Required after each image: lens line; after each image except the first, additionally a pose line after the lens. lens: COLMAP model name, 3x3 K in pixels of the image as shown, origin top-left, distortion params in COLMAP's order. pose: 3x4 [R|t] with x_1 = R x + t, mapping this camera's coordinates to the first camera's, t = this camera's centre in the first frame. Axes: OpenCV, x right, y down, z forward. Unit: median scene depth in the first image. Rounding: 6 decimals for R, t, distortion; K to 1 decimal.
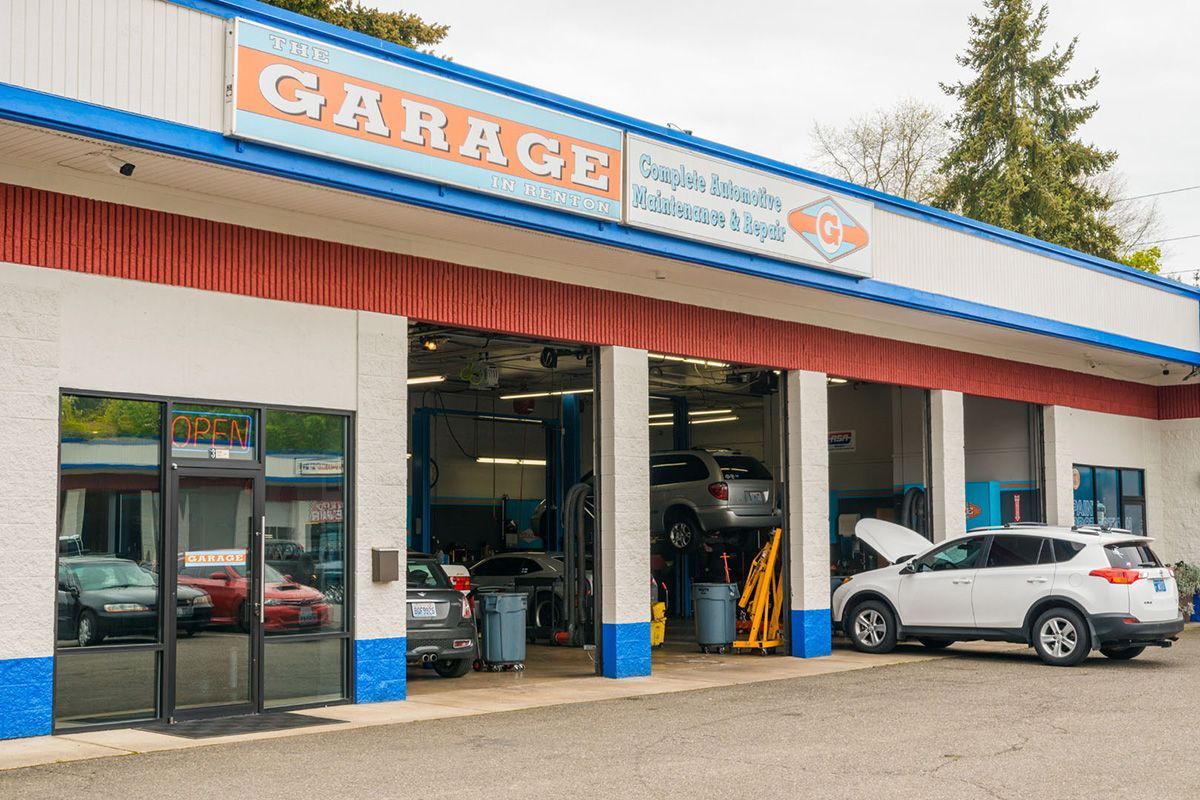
lens RADIAL K [[1535.4, 0, 597.0], [0, 1535.4, 413.5], [0, 0, 1]] dist [-0.001099, 0.045490]
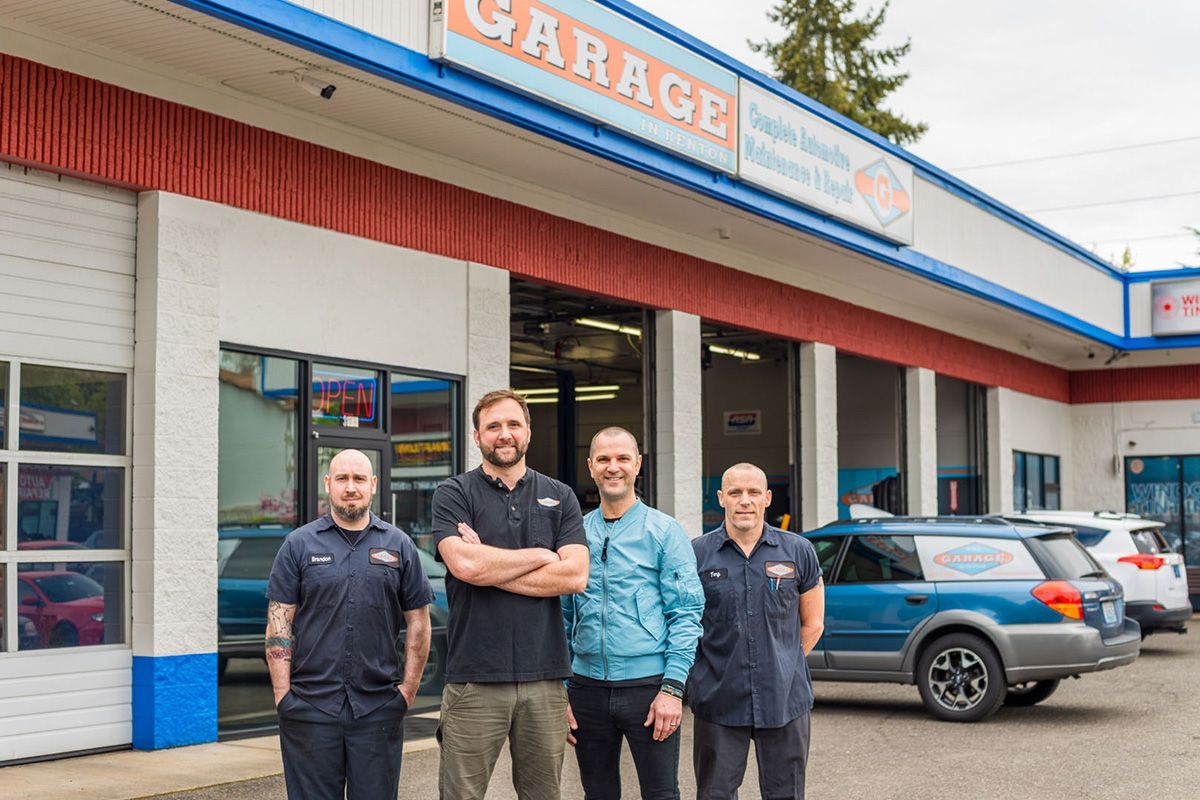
lens RADIAL K [[1727.3, 0, 600.0], [0, 1727.3, 400.0], [0, 0, 1]] dist [-0.145586, 0.042943]
pose [[0.980031, 0.016833, 0.198130, -0.268687], [-0.017527, 0.999845, 0.001749, 0.008847], [-0.198070, -0.005187, 0.980174, 0.013791]]
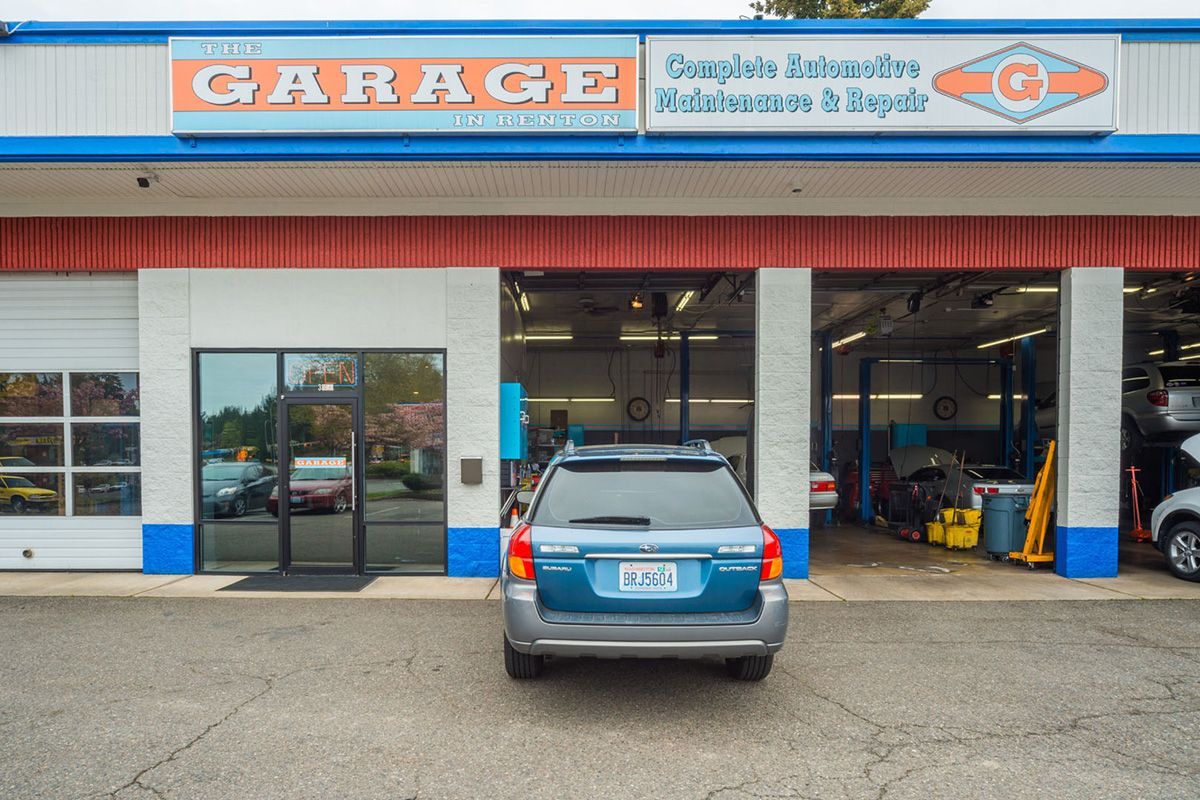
lens RADIAL K [[730.9, 0, 597.4], [0, 730.9, 477.6], [0, 0, 1]] dist [-0.012168, 0.002455]
pose [[0.664837, 0.024162, -0.746598, 0.363597], [0.057437, 0.994864, 0.083343, 0.059263], [0.744777, -0.098292, 0.660034, 0.659249]]
